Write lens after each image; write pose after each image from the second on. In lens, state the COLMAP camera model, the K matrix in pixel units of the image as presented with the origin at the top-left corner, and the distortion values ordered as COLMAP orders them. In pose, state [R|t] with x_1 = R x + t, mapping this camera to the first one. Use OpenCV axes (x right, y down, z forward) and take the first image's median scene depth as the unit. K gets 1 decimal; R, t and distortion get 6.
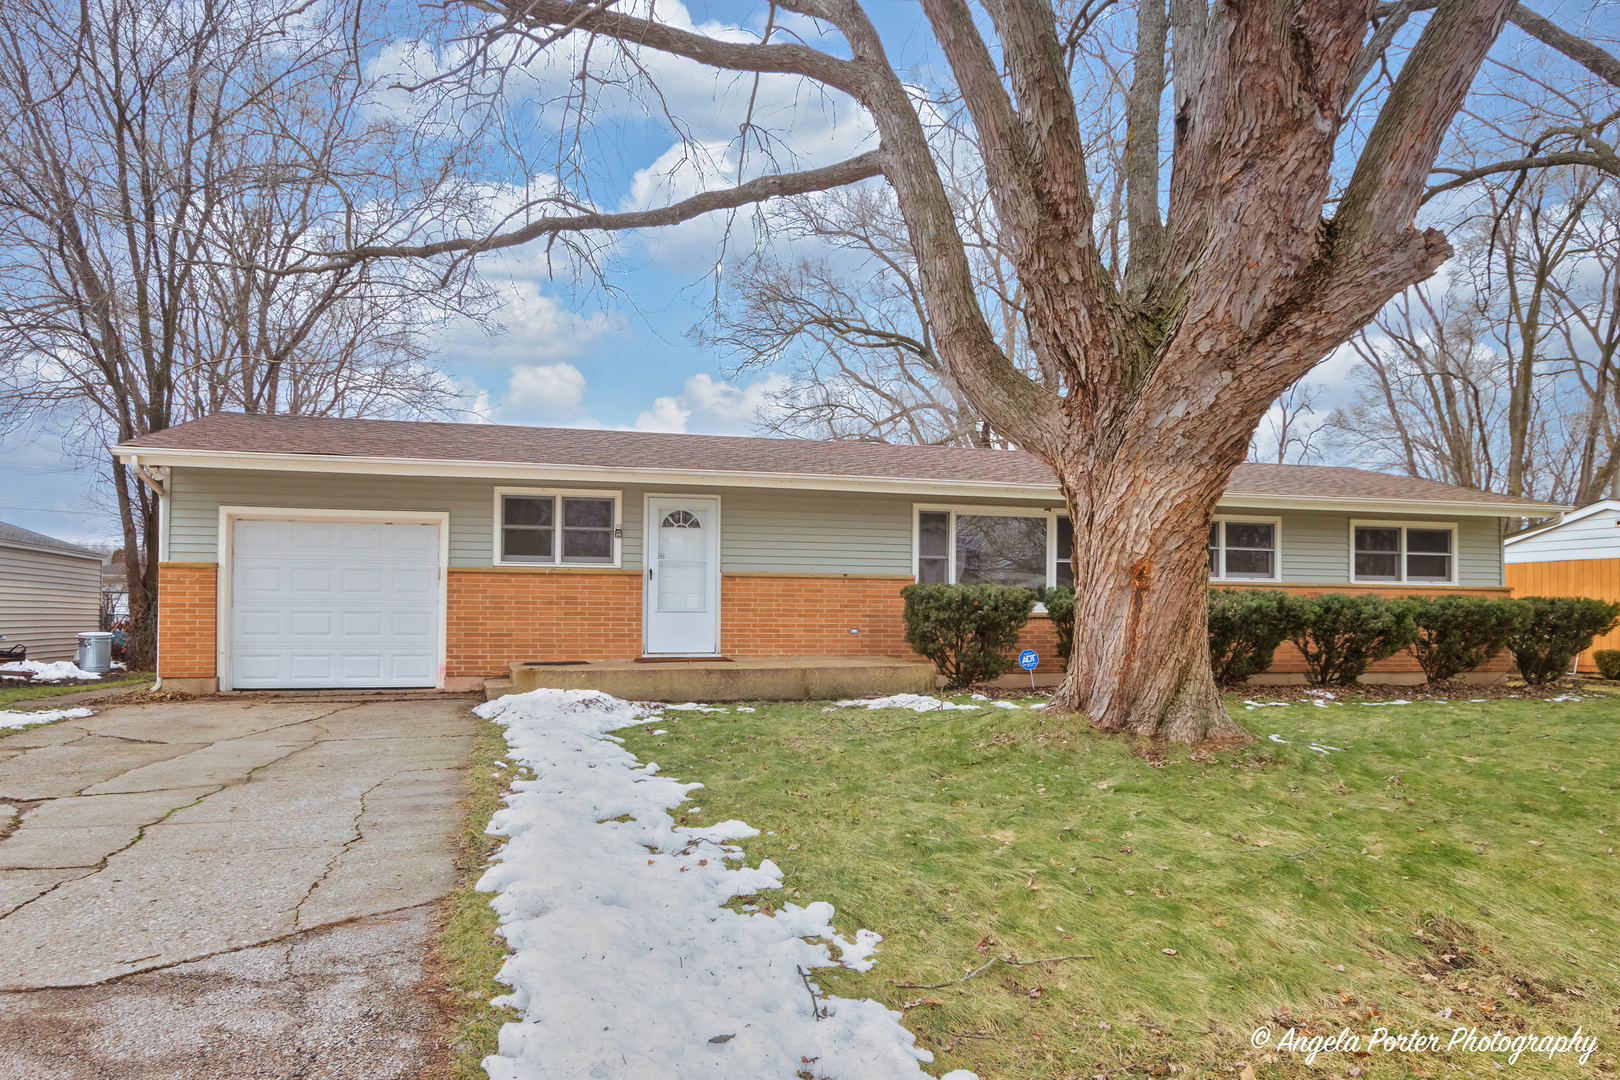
lens RADIAL K [[1047.2, 0, 809.5], [0, 1047.2, 606.1], [0, 0, 1]] dist [0.002786, -0.000667]
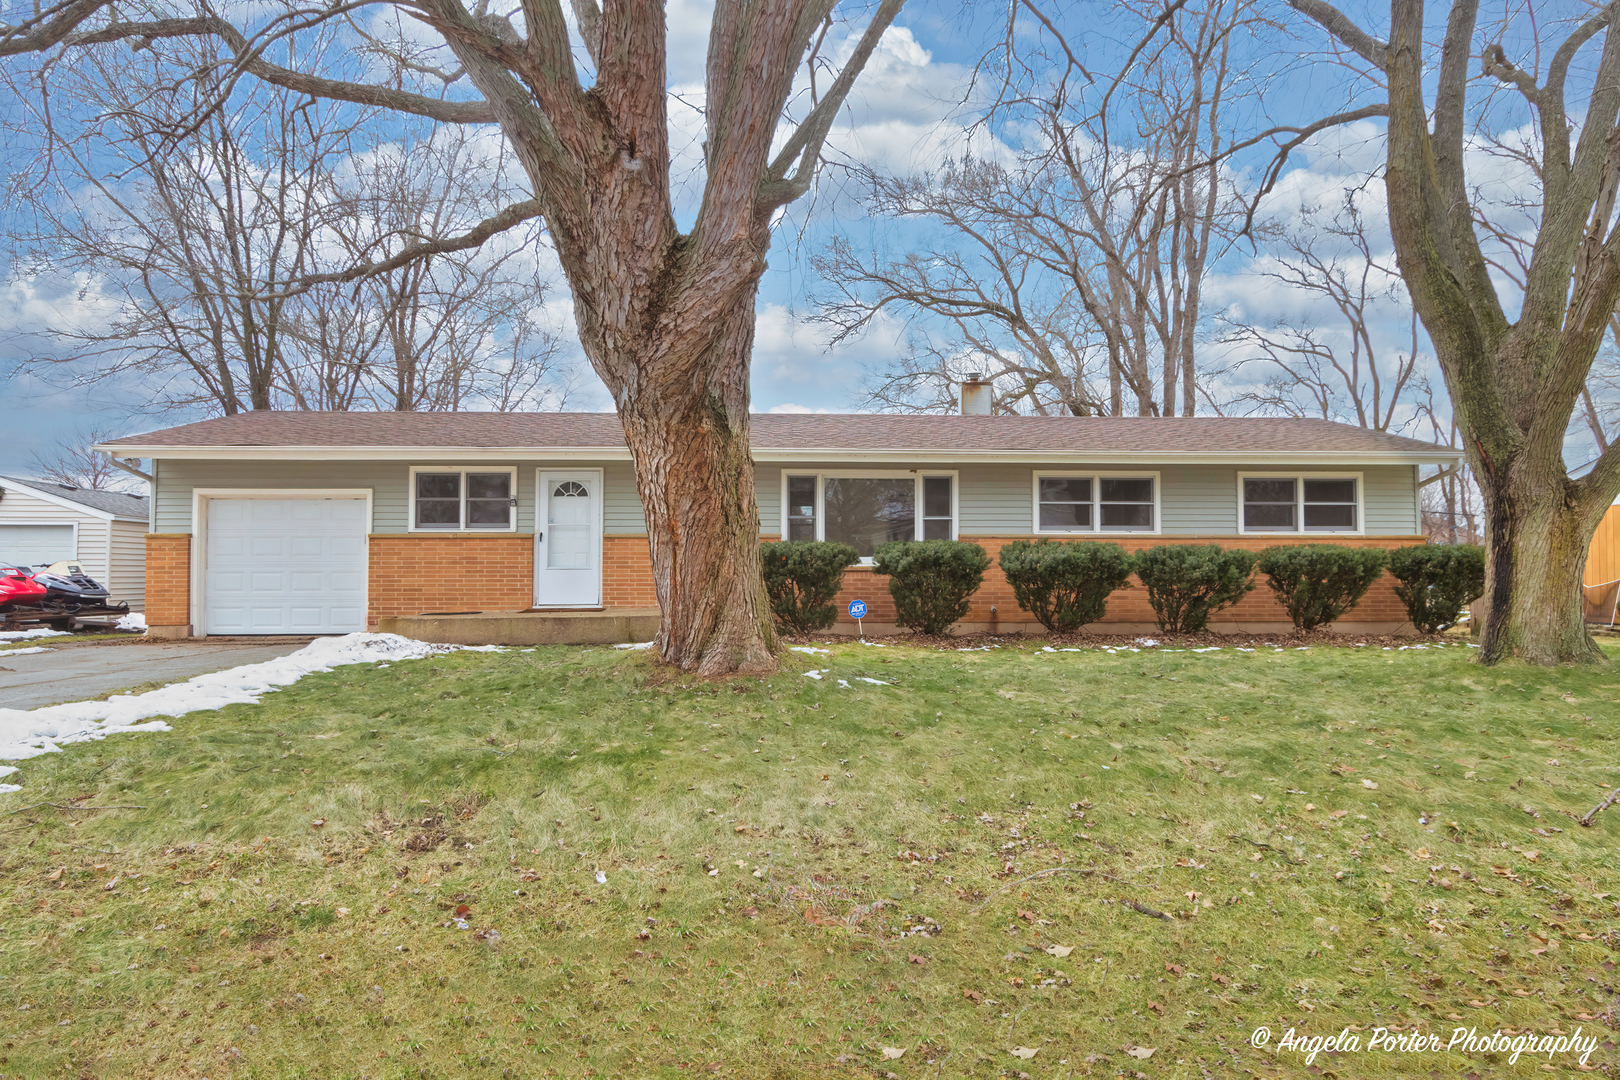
lens RADIAL K [[1003.6, 0, 810.0], [0, 1003.6, 540.0], [0, 0, 1]] dist [0.001636, 0.002753]
pose [[0.982984, -0.016053, -0.182990, 0.344372], [0.011371, 0.999581, -0.026606, 0.005964], [0.183340, 0.024072, 0.982755, -0.041710]]
